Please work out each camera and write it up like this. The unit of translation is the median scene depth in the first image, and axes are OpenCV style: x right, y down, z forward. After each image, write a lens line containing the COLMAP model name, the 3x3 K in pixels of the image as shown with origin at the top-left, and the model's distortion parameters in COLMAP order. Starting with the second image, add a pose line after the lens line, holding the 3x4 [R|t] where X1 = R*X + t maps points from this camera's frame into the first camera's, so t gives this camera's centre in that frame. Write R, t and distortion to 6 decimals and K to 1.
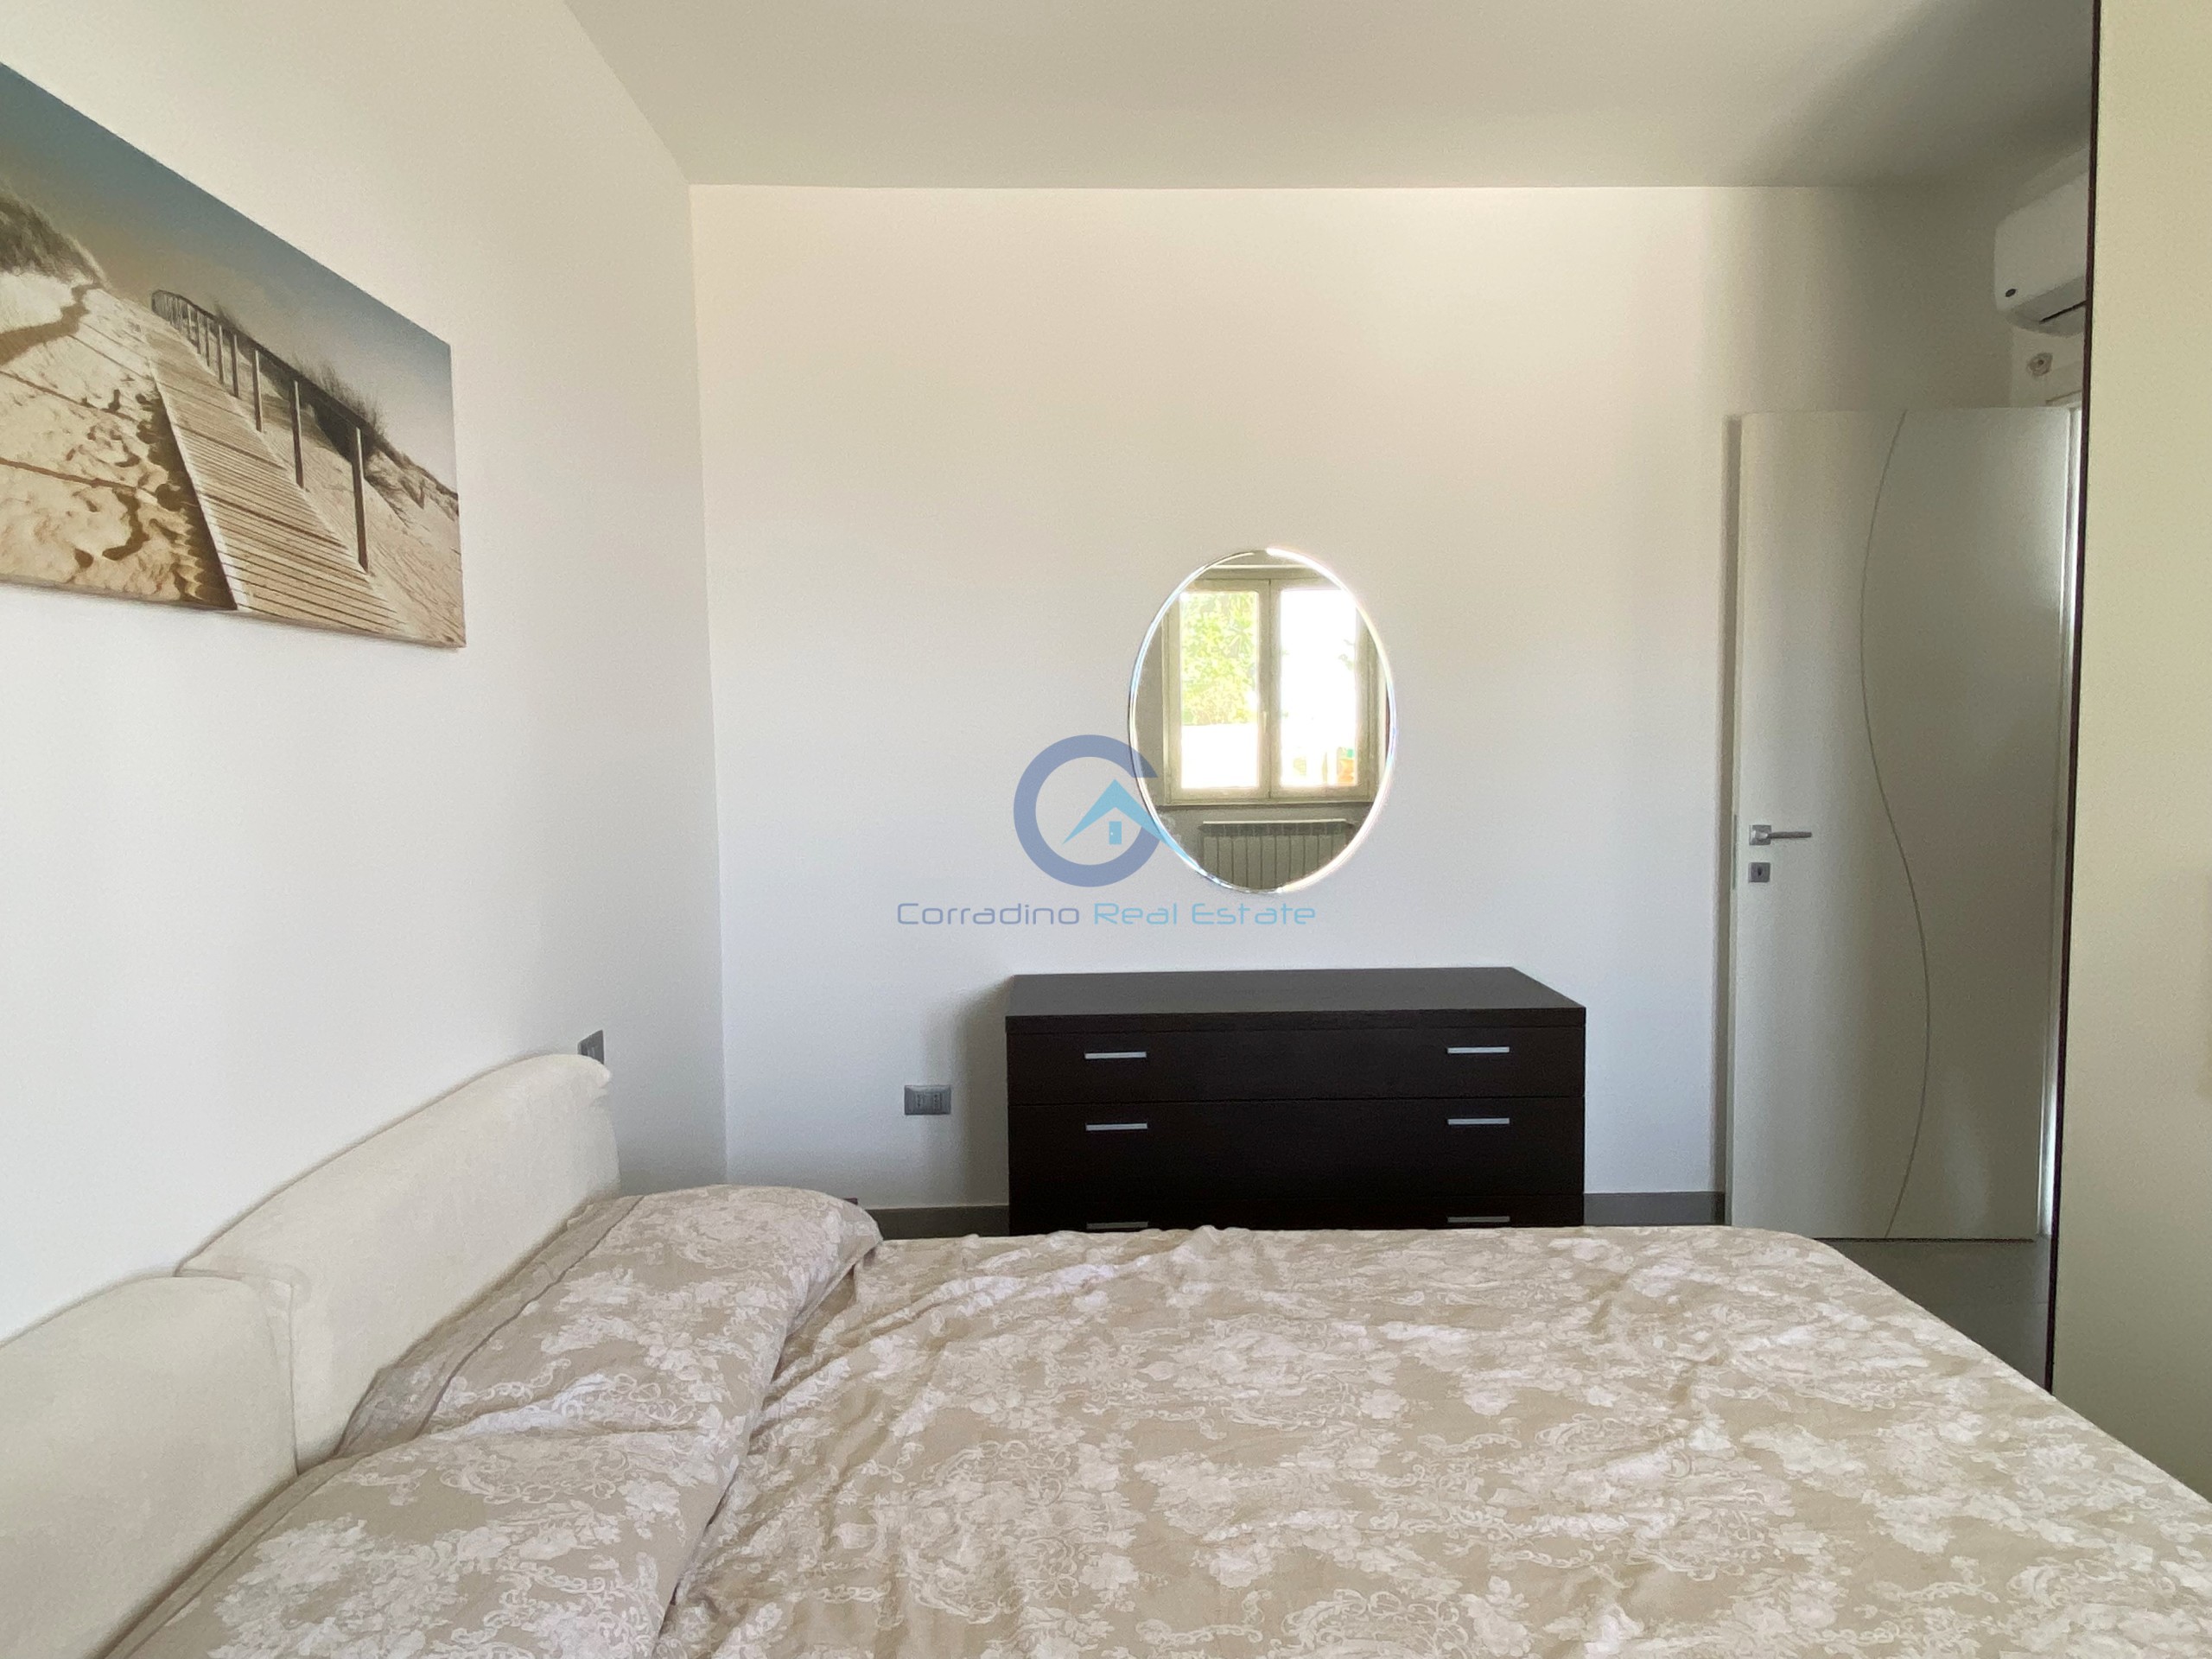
lens RADIAL K [[1386.8, 0, 1106.0], [0, 1386.8, 829.5], [0, 0, 1]] dist [0.094390, -0.083795]
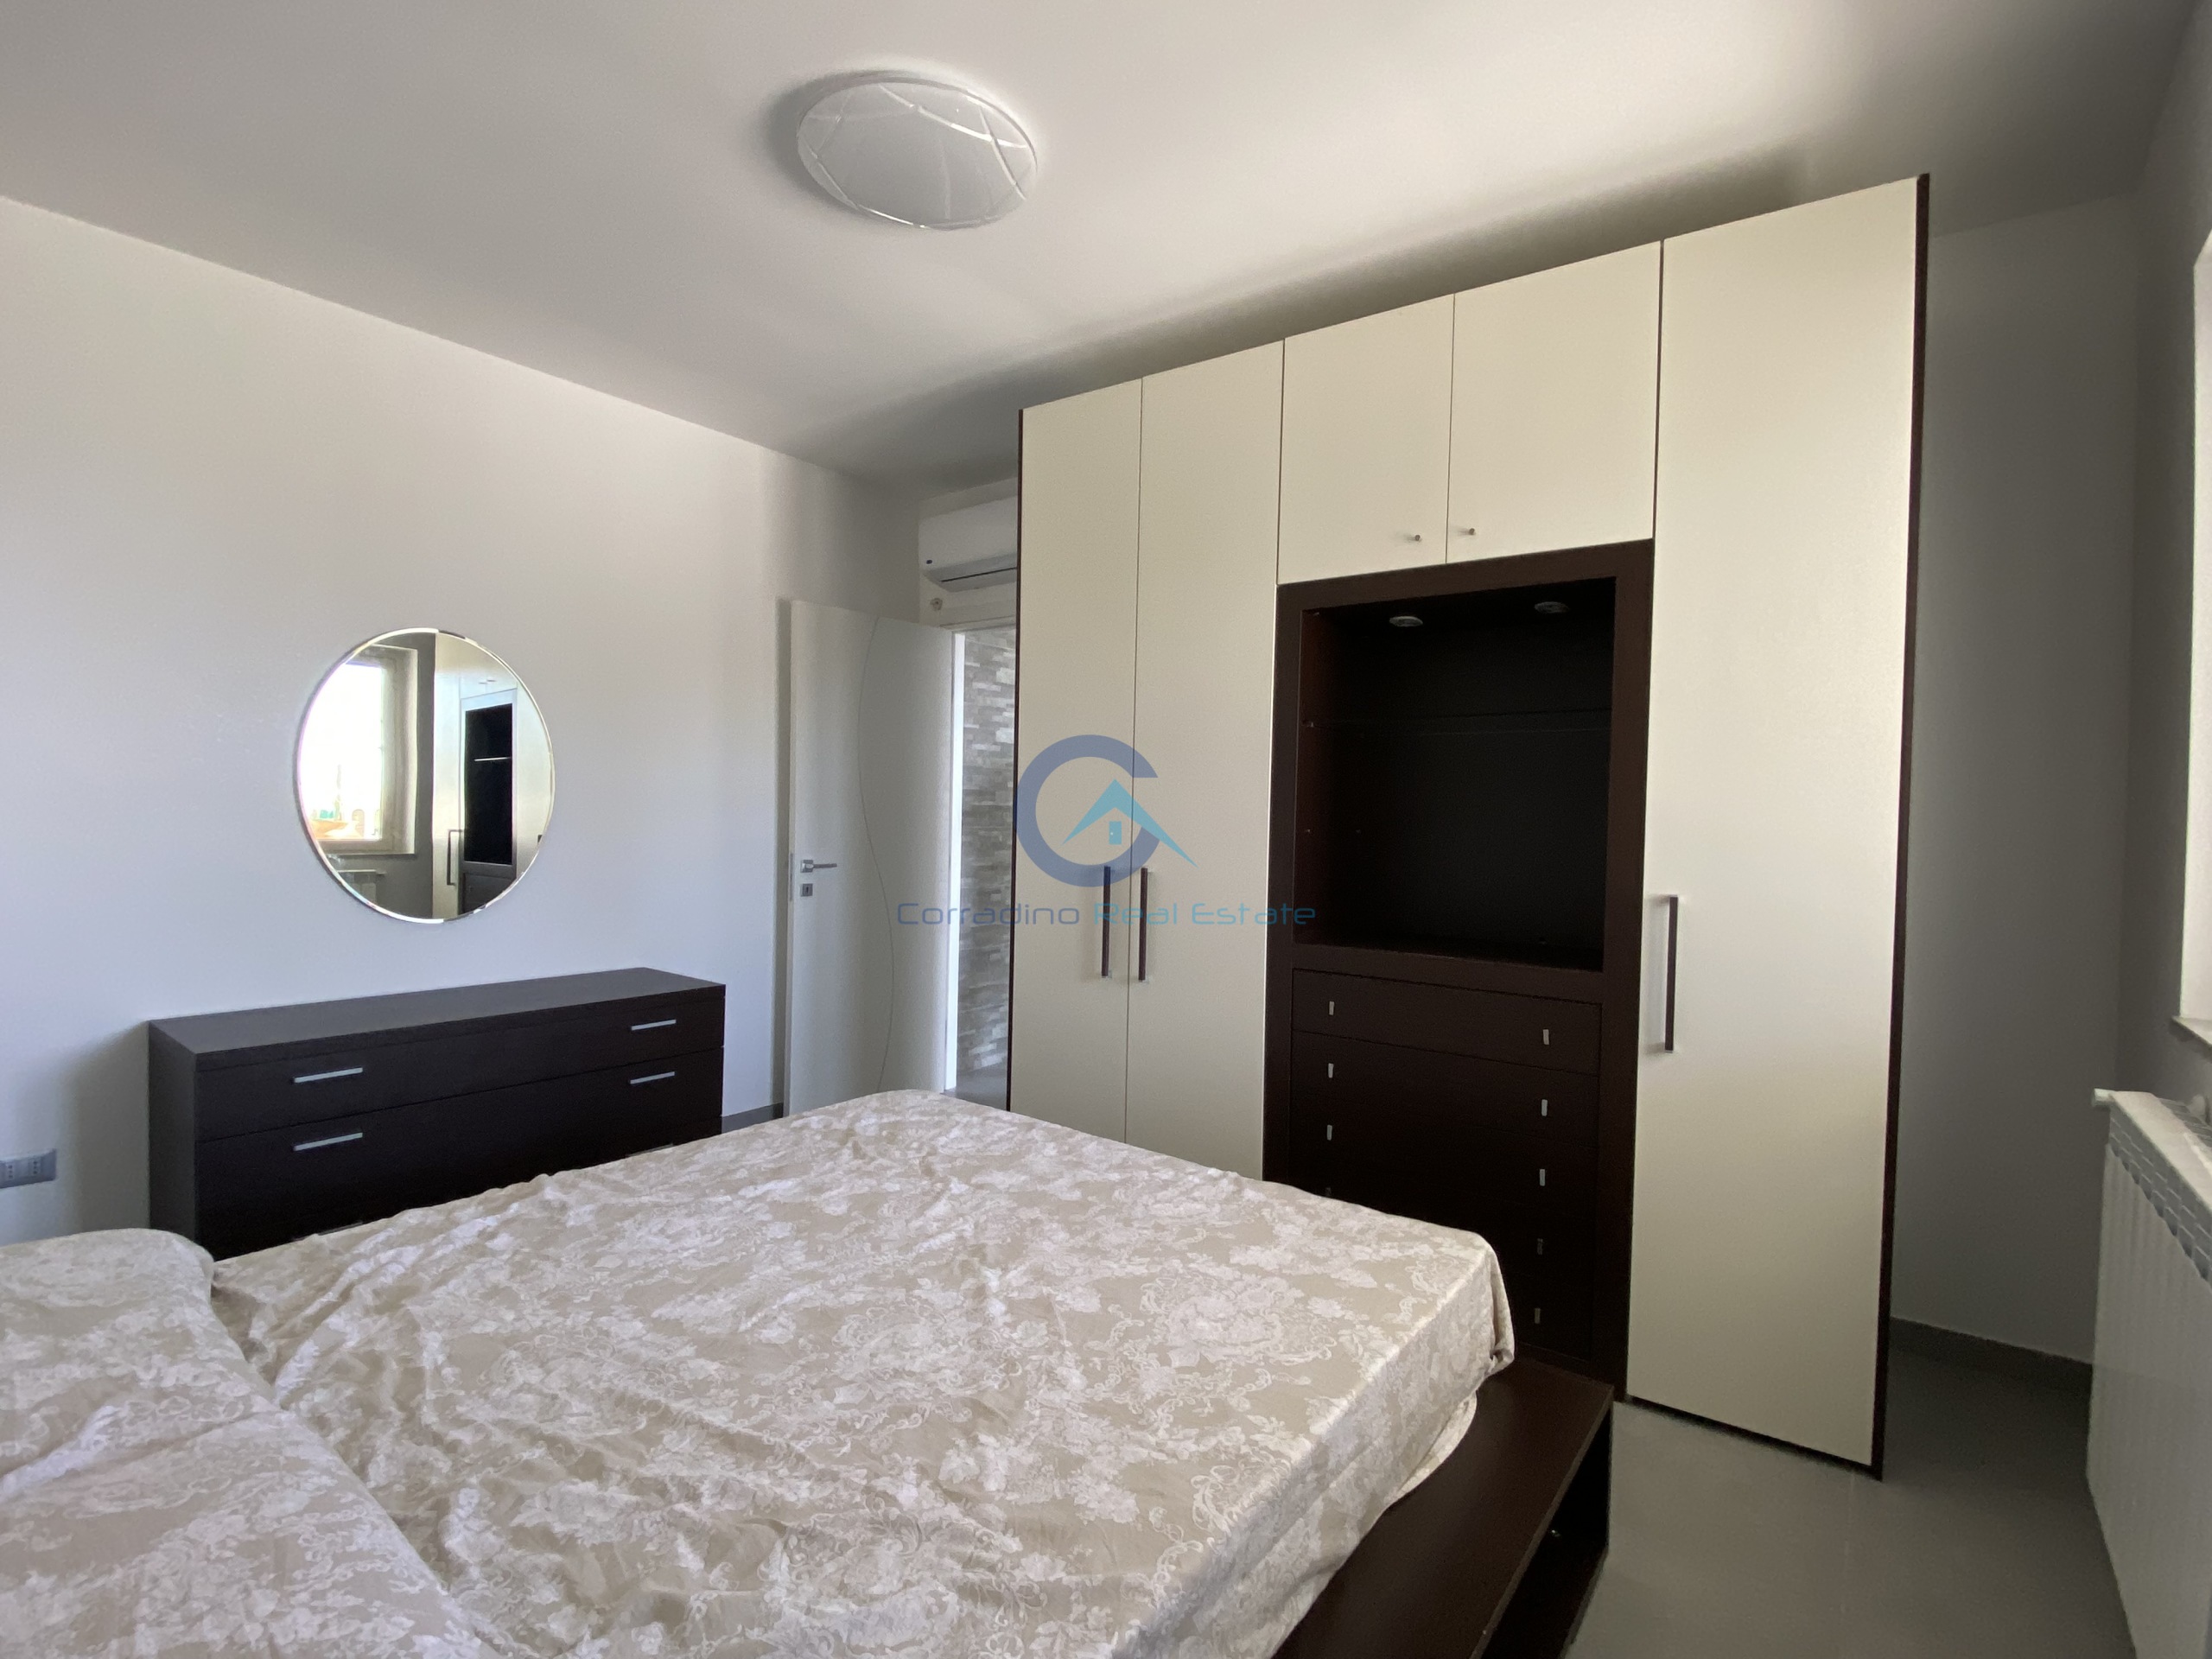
lens RADIAL K [[1048.4, 0, 1106.0], [0, 1048.4, 829.5], [0, 0, 1]] dist [0.001376, -0.007867]
pose [[0.629498, 0.012681, 0.776898, -0.415592], [0.031214, 0.998647, -0.041593, 0.039805], [-0.776375, 0.050433, 0.628251, 0.014525]]
